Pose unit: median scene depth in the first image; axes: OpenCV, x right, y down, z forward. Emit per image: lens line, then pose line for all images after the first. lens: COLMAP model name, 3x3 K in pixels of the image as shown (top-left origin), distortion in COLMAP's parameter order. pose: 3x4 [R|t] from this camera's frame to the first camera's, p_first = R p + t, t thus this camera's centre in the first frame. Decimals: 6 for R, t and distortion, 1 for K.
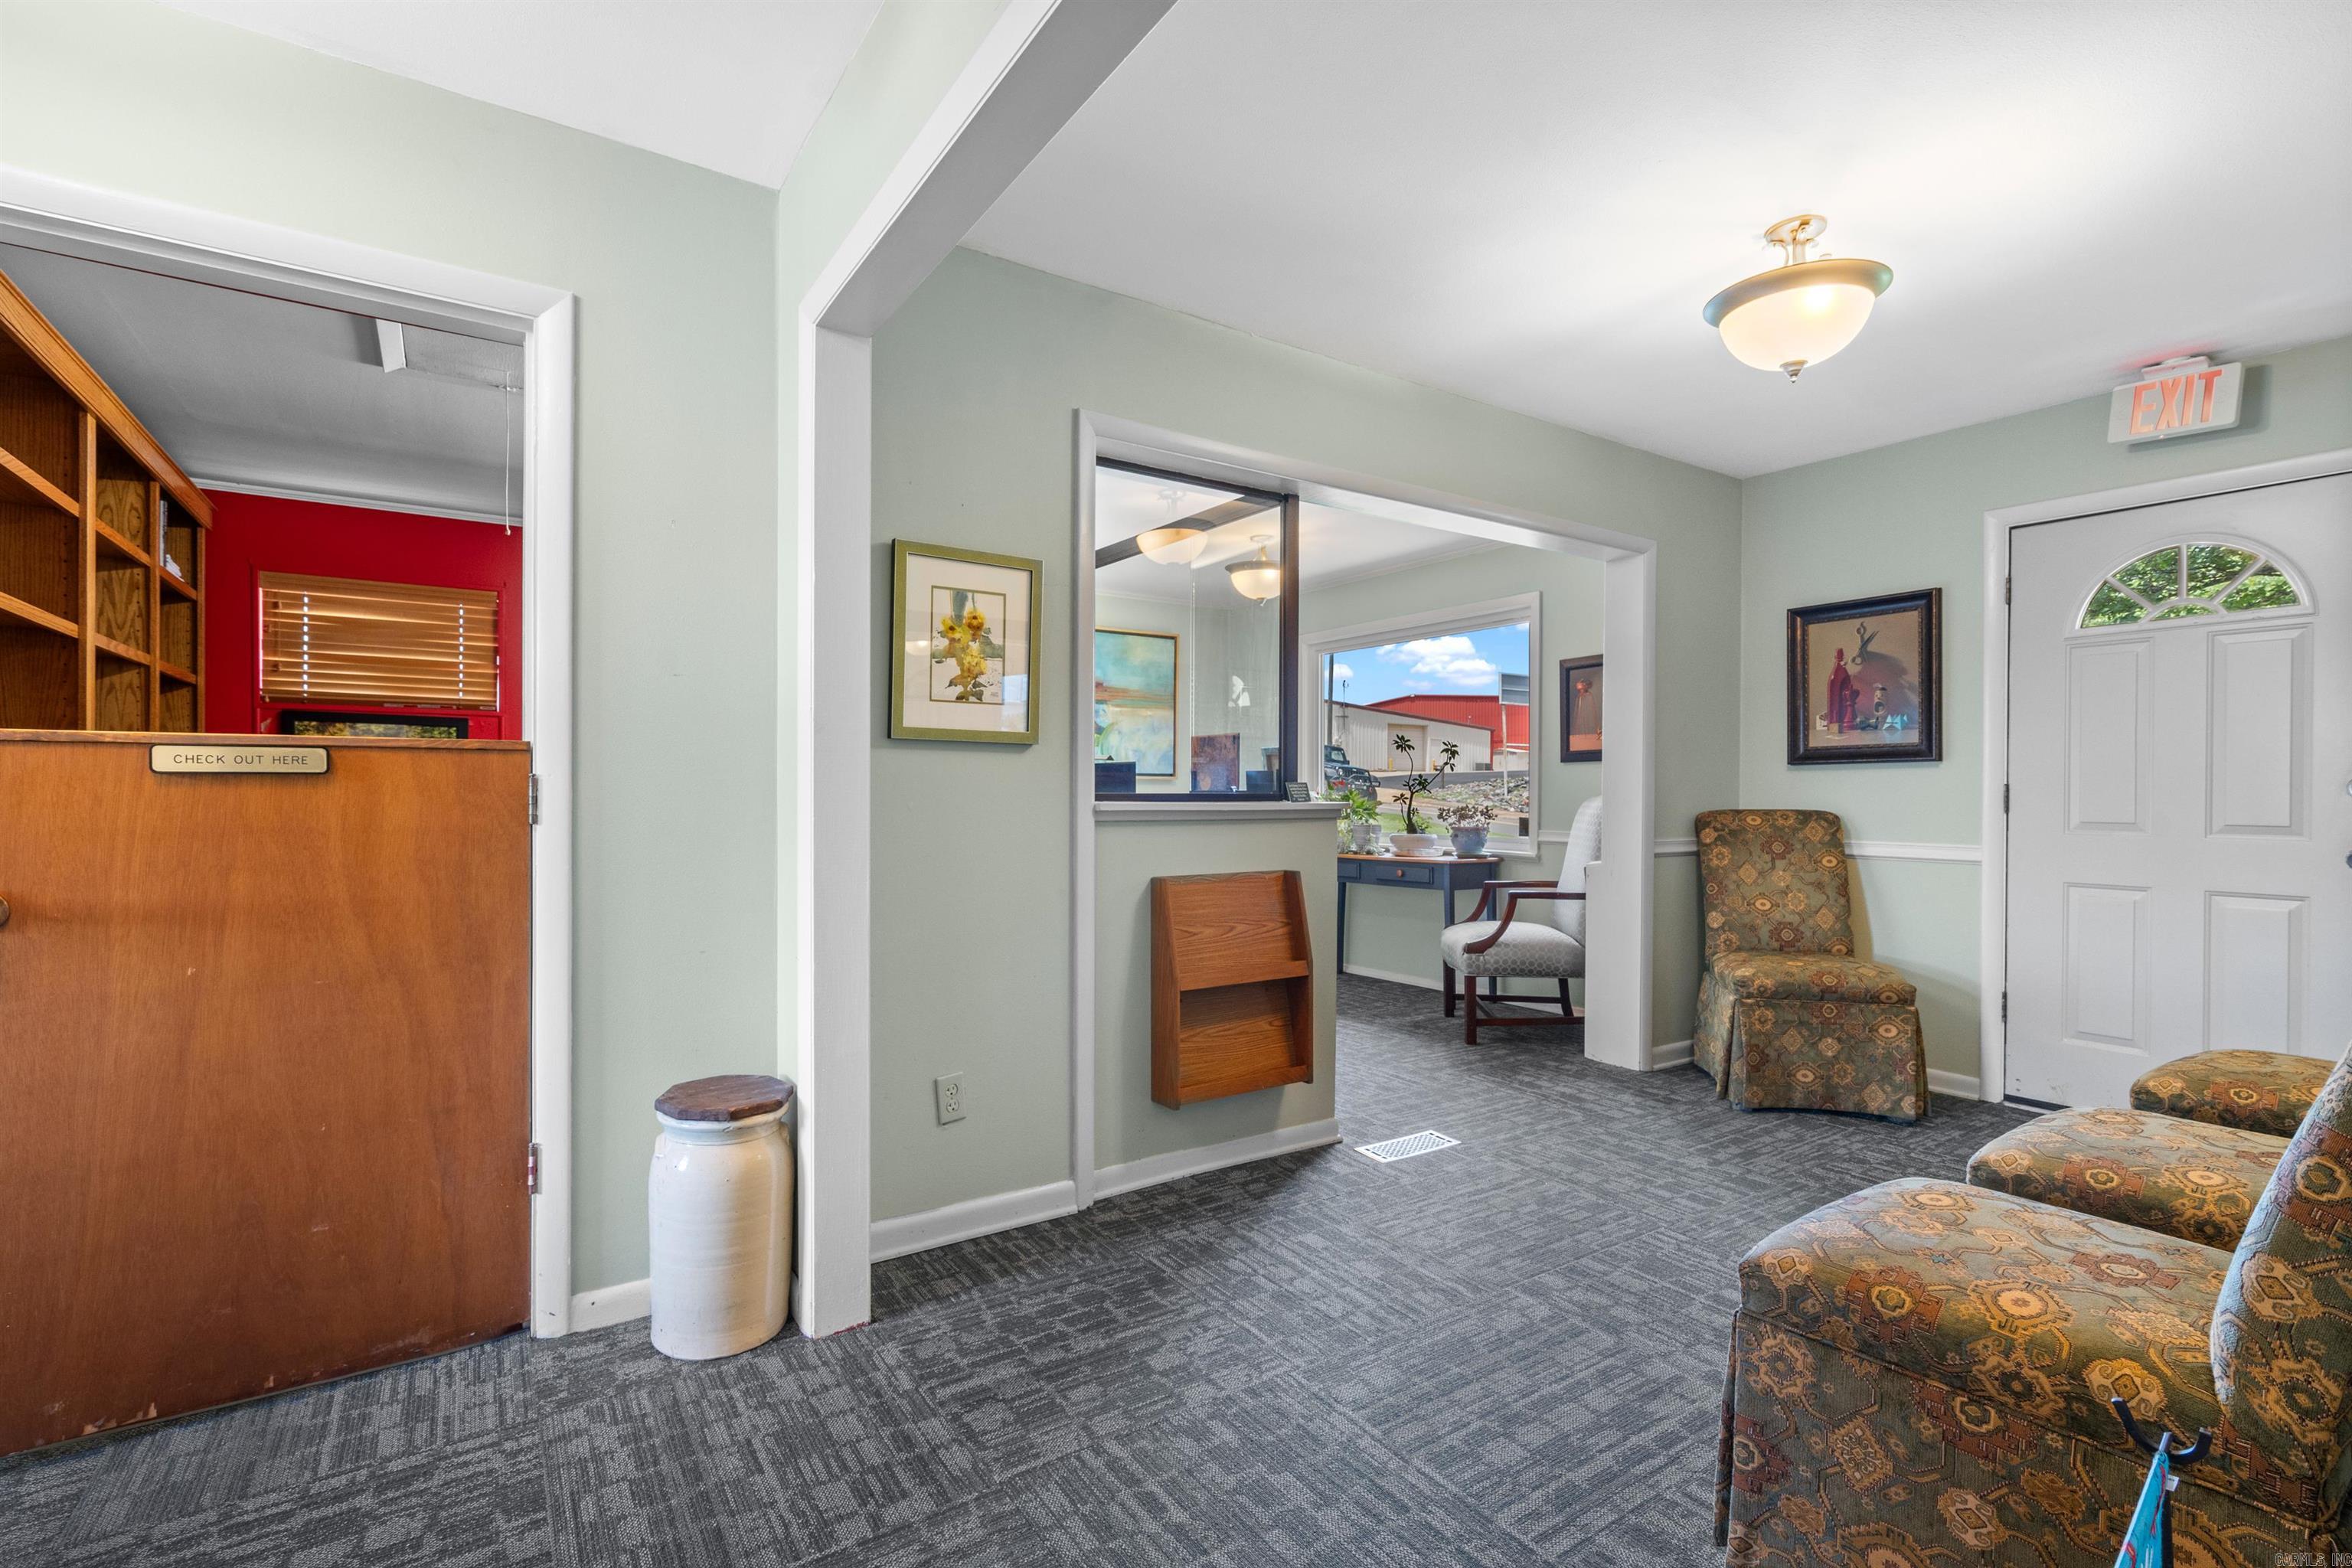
lens RADIAL K [[1076.6, 0, 1162.7], [0, 1076.6, 789.9], [0, 0, 1]] dist [-0.003331, 0.001021]
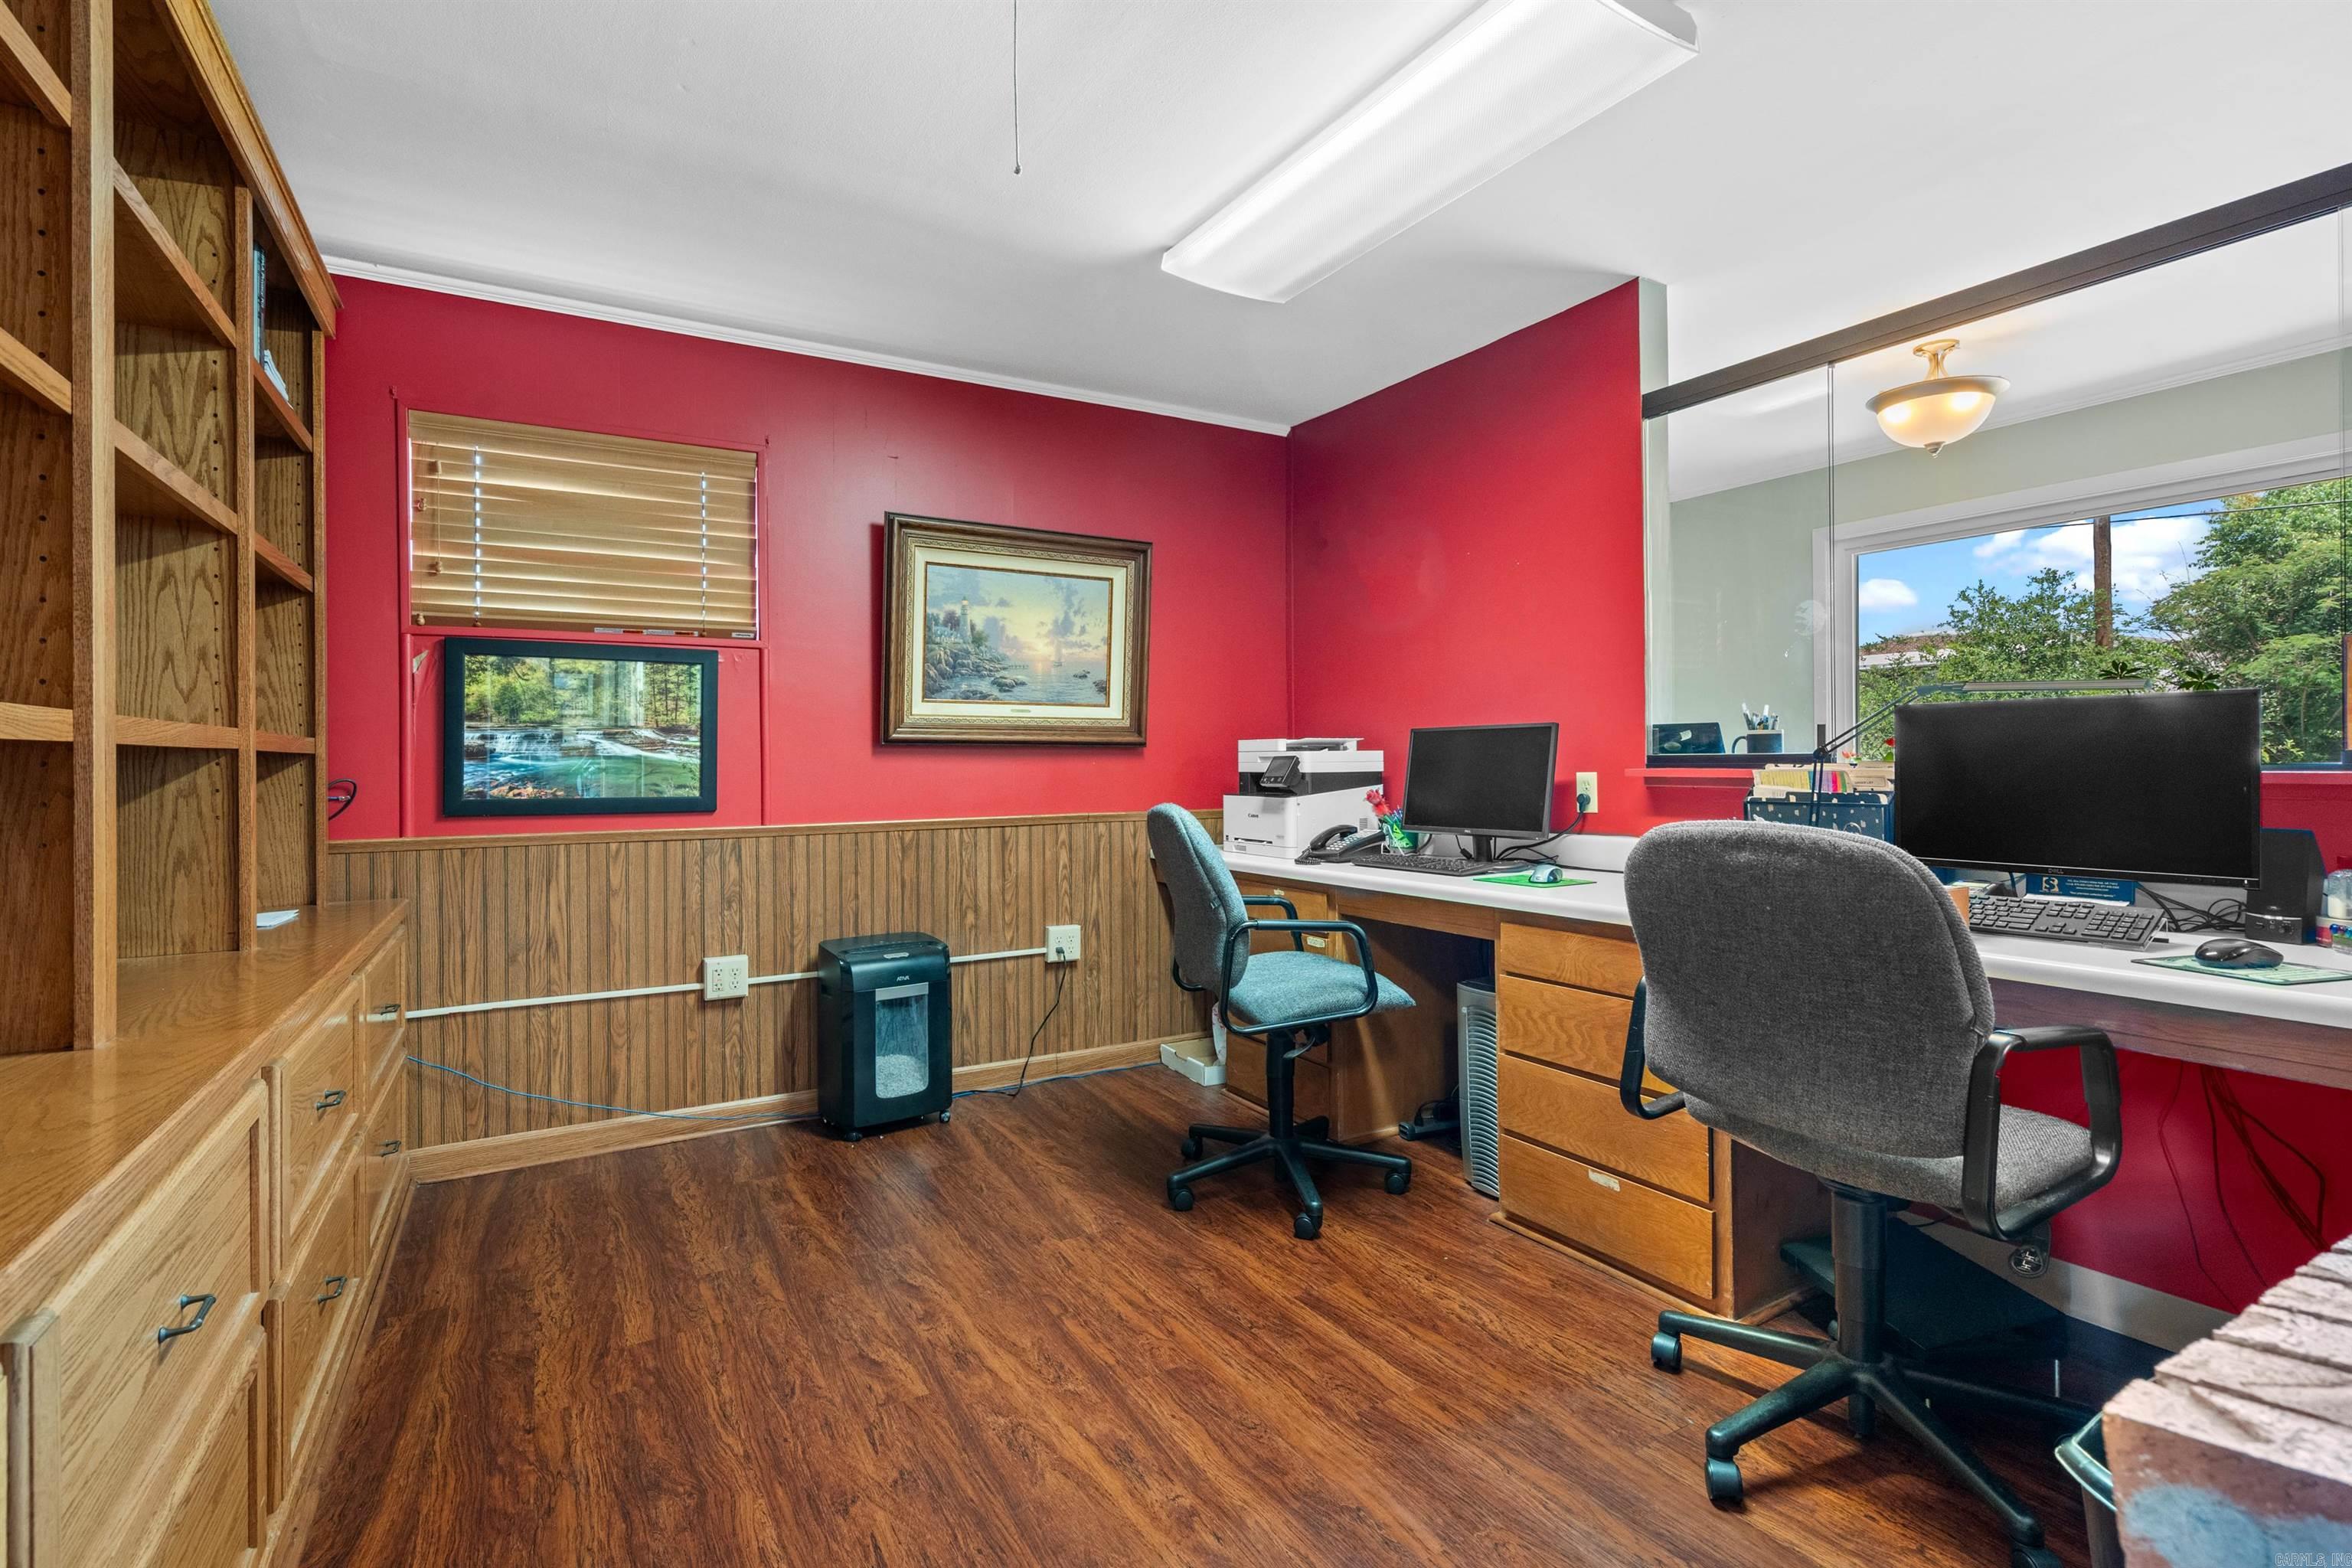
lens RADIAL K [[1076.6, 0, 1153.2], [0, 1076.6, 750.8], [0, 0, 1]] dist [-0.003331, 0.001021]
pose [[0.998467, -0.011781, -0.054083, -0.565103], [0.011557, 0.999923, -0.004449, -0.002207], [0.054132, 0.003817, 0.998527, 0.603020]]
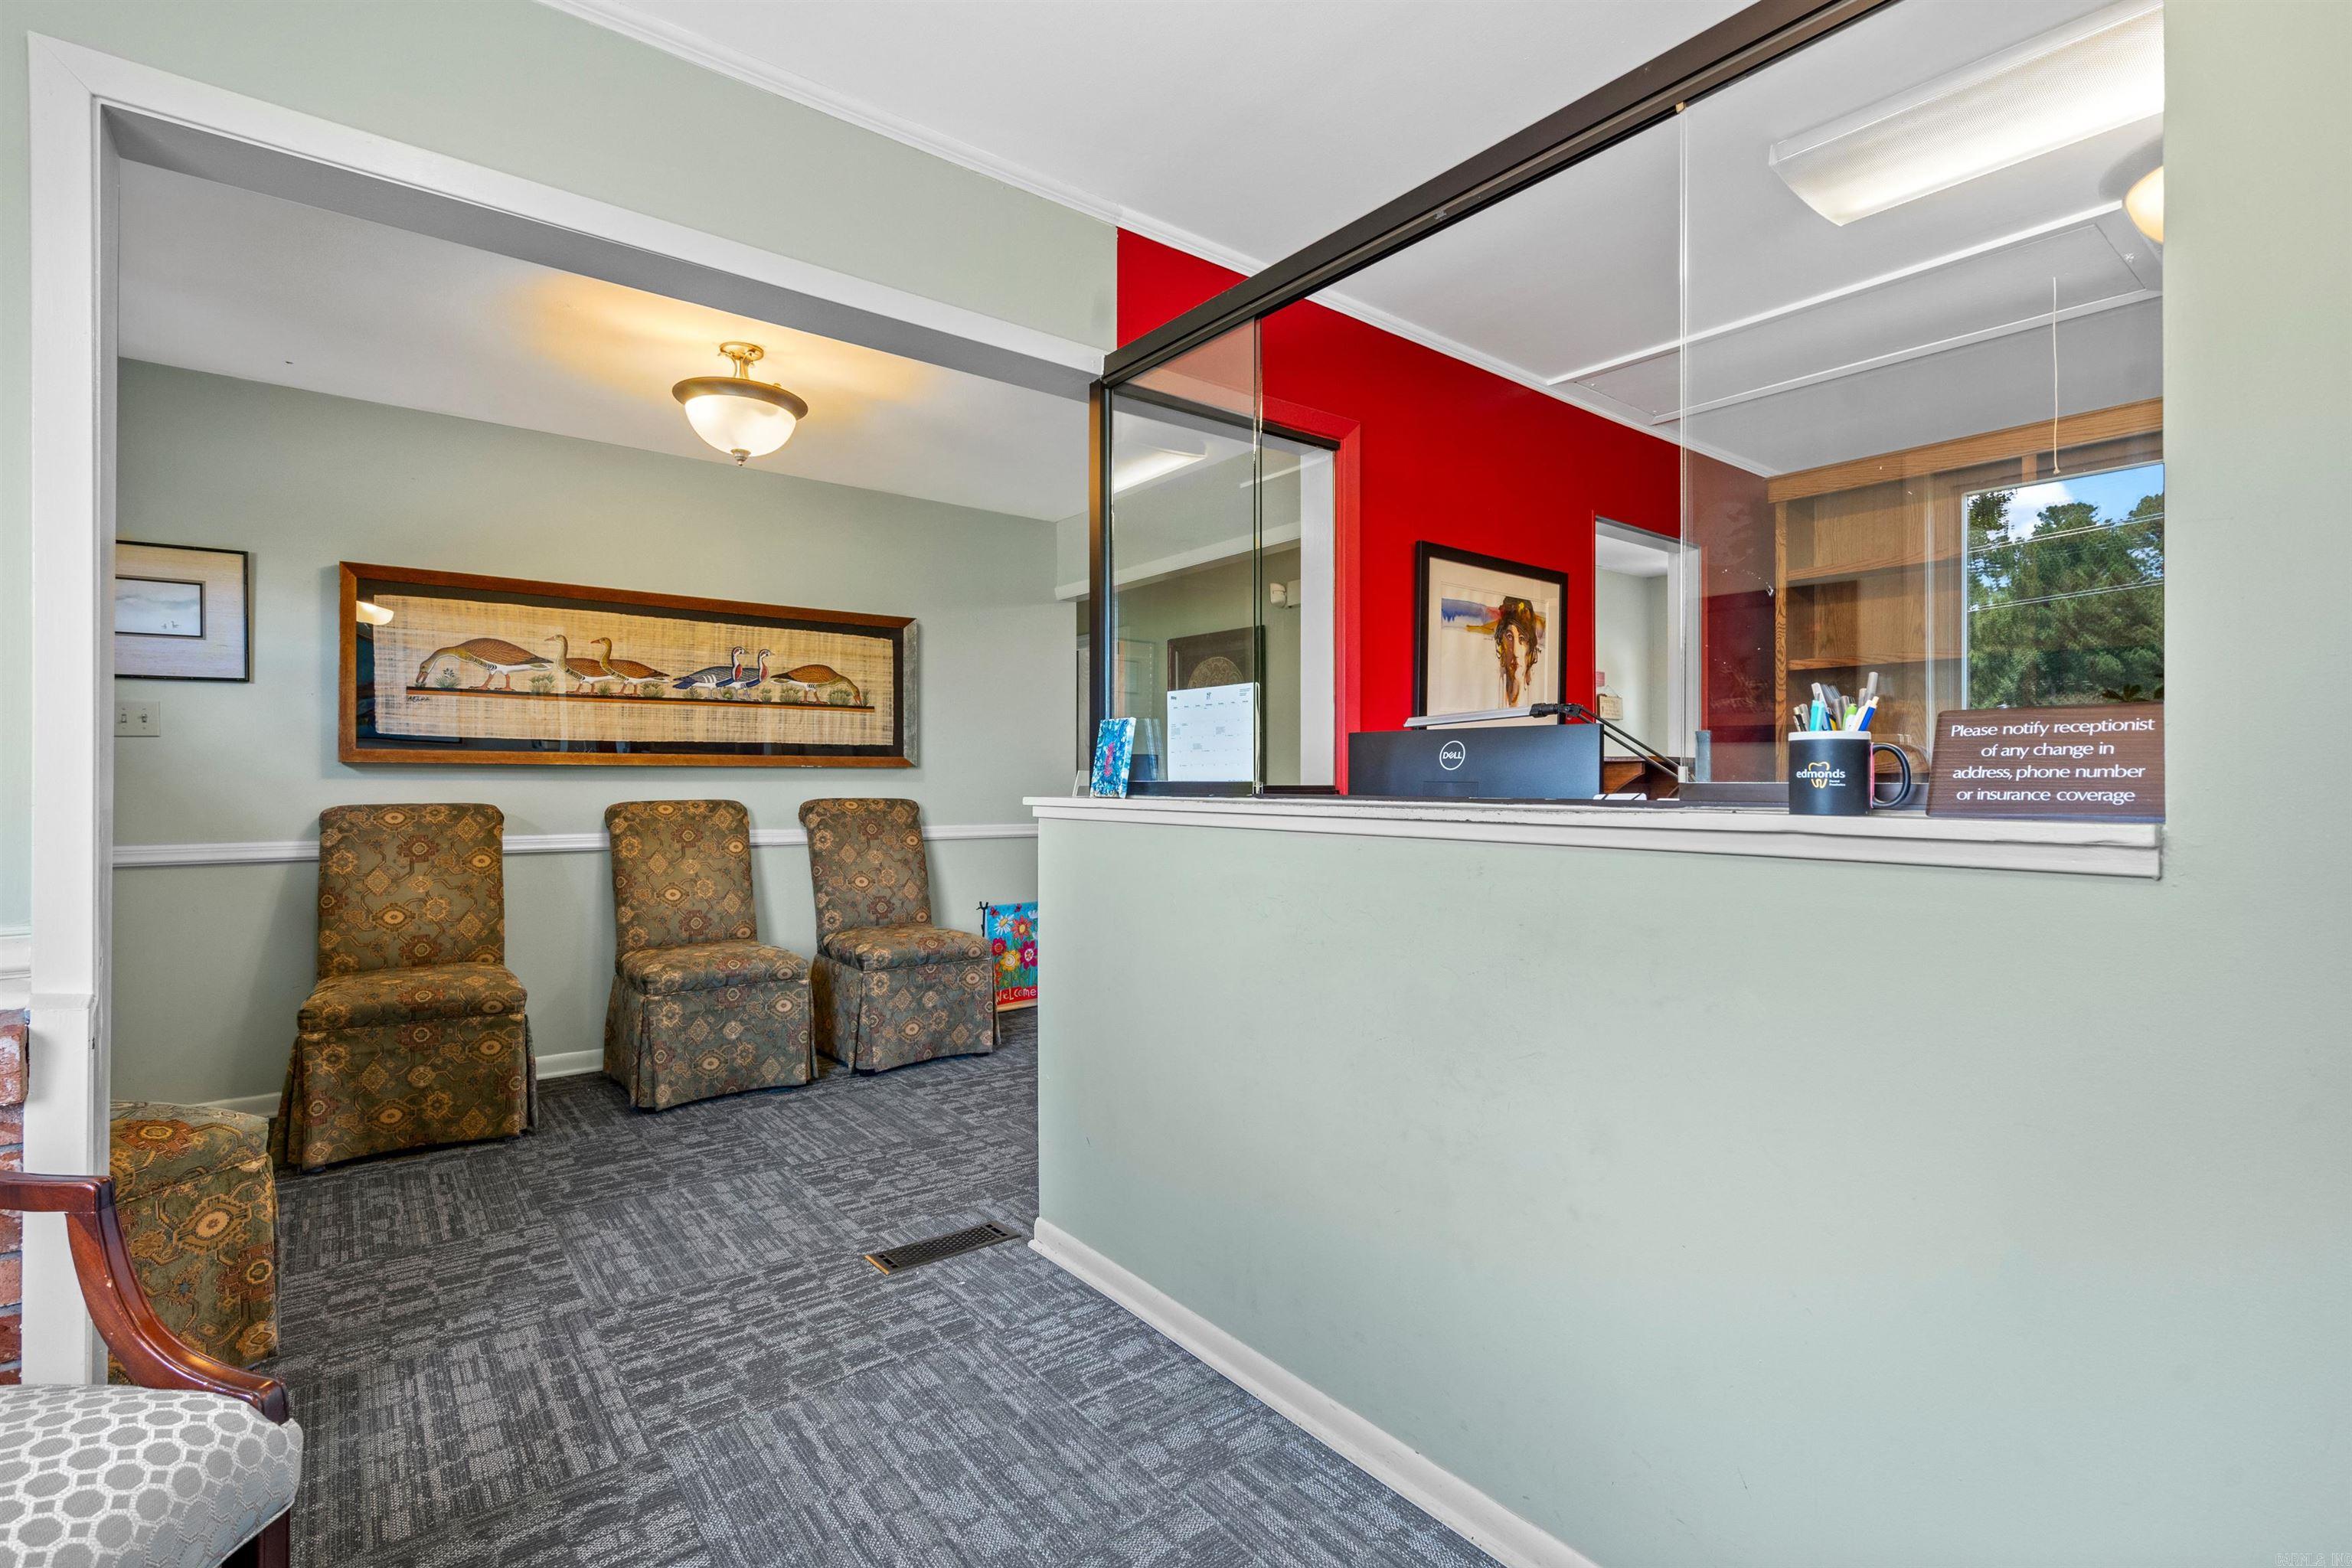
lens RADIAL K [[1076.6, 0, 1183.4], [0, 1076.6, 783.1], [0, 0, 1]] dist [-0.003331, 0.001021]
pose [[-0.995300, -0.004935, -0.096719, 0.140025], [-0.005024, 0.999987, 0.000681, 0.000986], [0.096714, 0.001164, -0.995312, 1.837245]]
